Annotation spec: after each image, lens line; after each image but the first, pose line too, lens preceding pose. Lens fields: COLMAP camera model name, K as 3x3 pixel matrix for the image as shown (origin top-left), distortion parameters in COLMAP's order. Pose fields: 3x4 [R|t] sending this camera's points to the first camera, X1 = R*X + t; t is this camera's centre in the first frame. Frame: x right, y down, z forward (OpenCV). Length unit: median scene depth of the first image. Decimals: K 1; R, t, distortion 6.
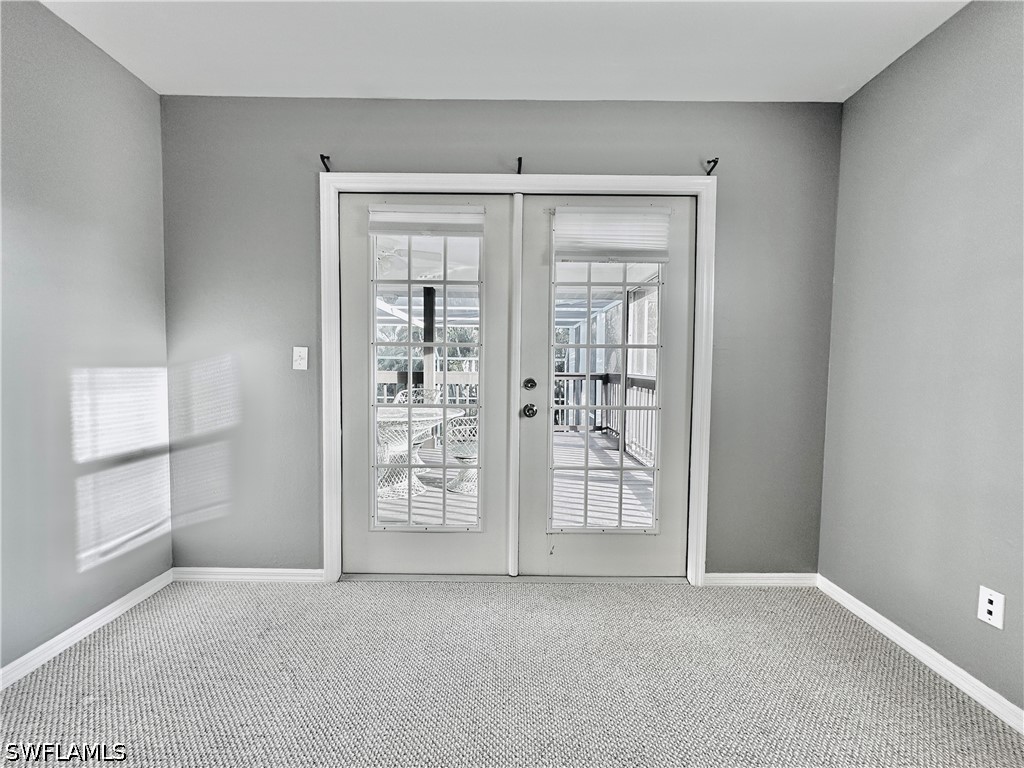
lens RADIAL K [[413.9, 0, 512.0], [0, 413.9, 384.0], [0, 0, 1]] dist [-0.003650, -0.000265]
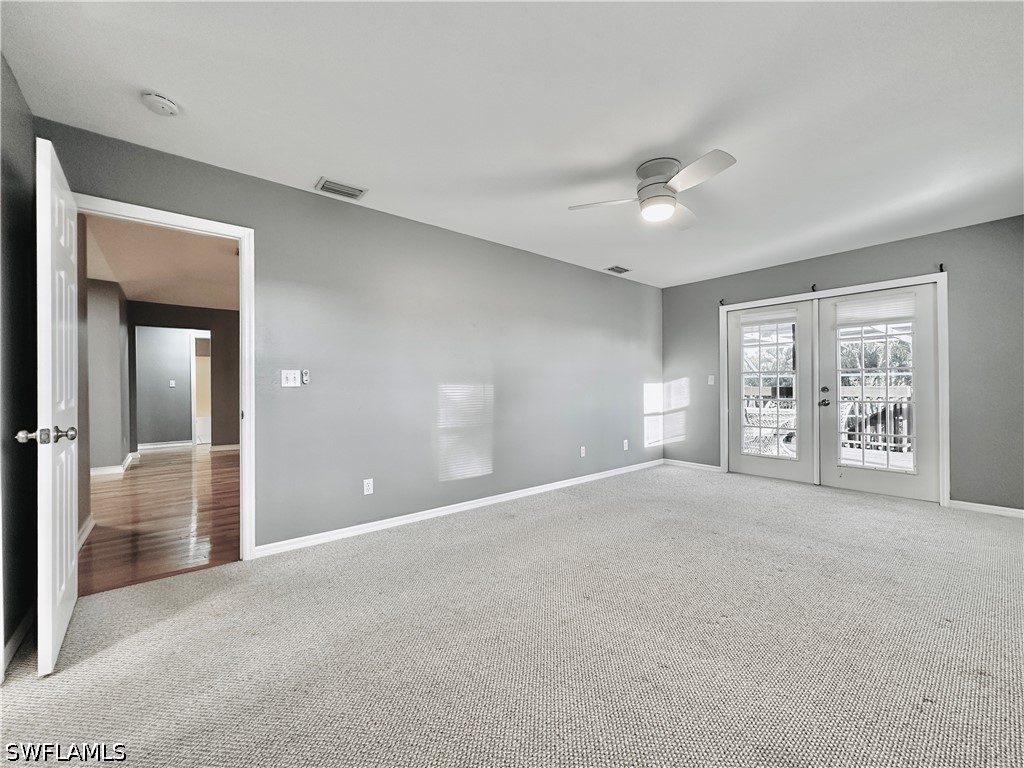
lens RADIAL K [[413.9, 0, 512.0], [0, 413.9, 384.0], [0, 0, 1]] dist [-0.003650, -0.000265]
pose [[0.638318, -0.016442, -0.769597, 0.639897], [-0.020595, 0.999049, -0.038426, 0.083708], [0.769497, 0.040378, 0.637373, -1.511406]]
